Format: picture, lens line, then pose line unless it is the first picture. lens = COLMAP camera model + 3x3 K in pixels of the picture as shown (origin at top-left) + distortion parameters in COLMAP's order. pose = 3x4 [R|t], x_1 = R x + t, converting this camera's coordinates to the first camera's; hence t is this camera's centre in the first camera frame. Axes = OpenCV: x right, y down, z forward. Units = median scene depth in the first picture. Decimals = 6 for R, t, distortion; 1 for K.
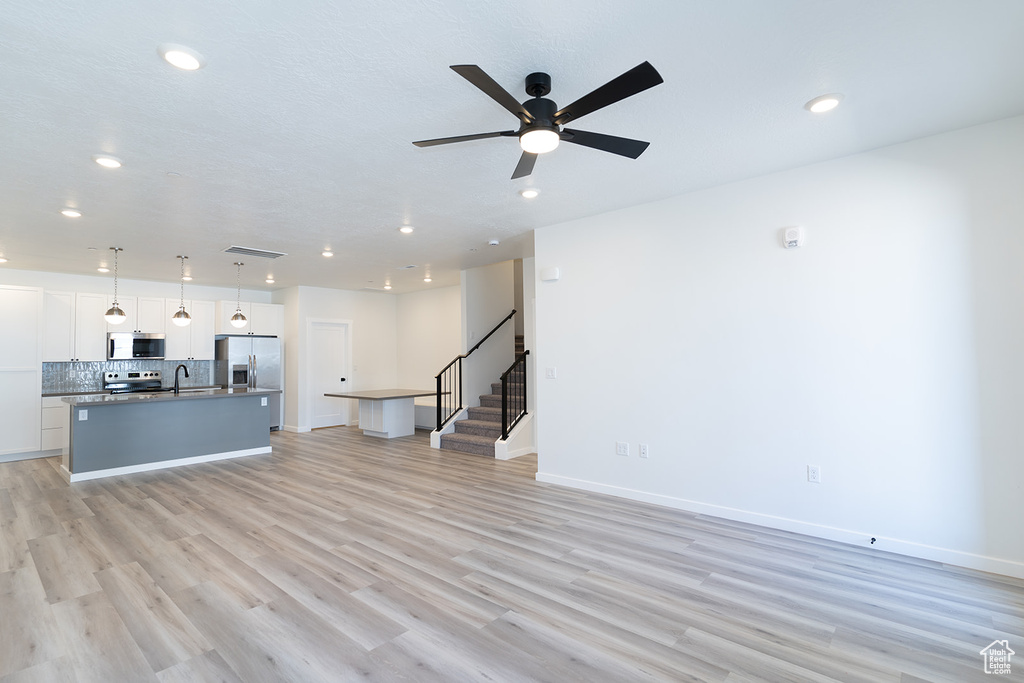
lens RADIAL K [[488.7, 0, 515.7], [0, 488.7, 339.8], [0, 0, 1]] dist [-0.000202, 0.001130]
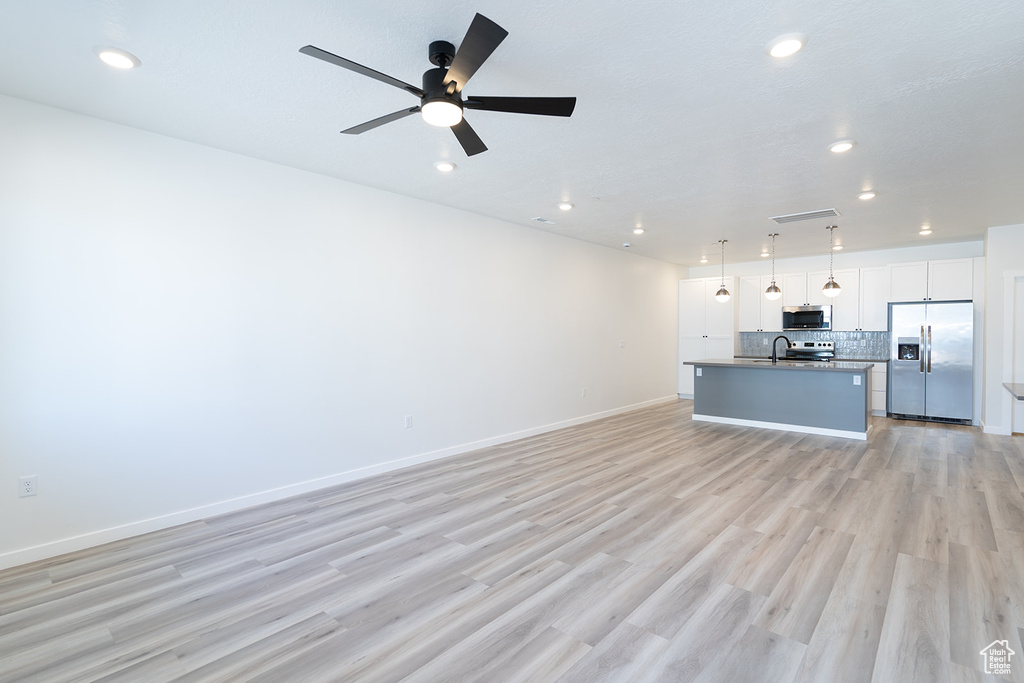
lens RADIAL K [[488.7, 0, 510.4], [0, 488.7, 342.0], [0, 0, 1]] dist [-0.000202, 0.001130]
pose [[-0.012660, 0.032089, -0.999405, 0.462365], [0.037984, 0.998779, 0.031588, 0.009613], [0.999198, -0.037562, -0.013863, 0.509414]]
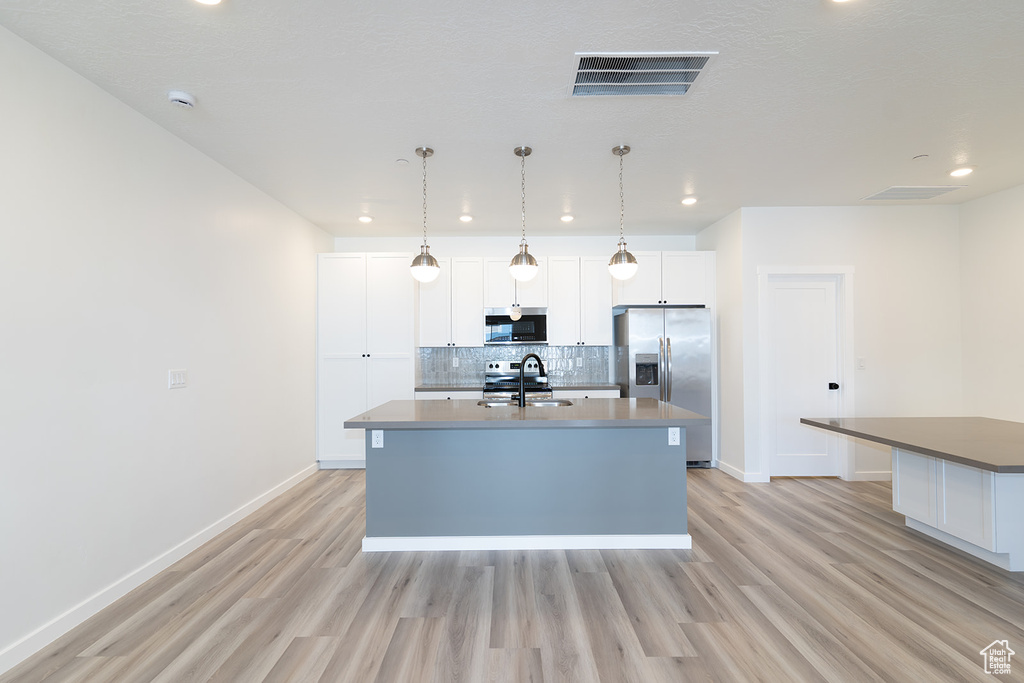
lens RADIAL K [[488.7, 0, 512.0], [0, 488.7, 338.9], [0, 0, 1]] dist [-0.000202, 0.001130]
pose [[0.663847, -0.005717, -0.747846, -0.346738], [0.024366, 0.999605, 0.013988, 0.031439], [0.747471, -0.027508, 0.663725, 0.744184]]
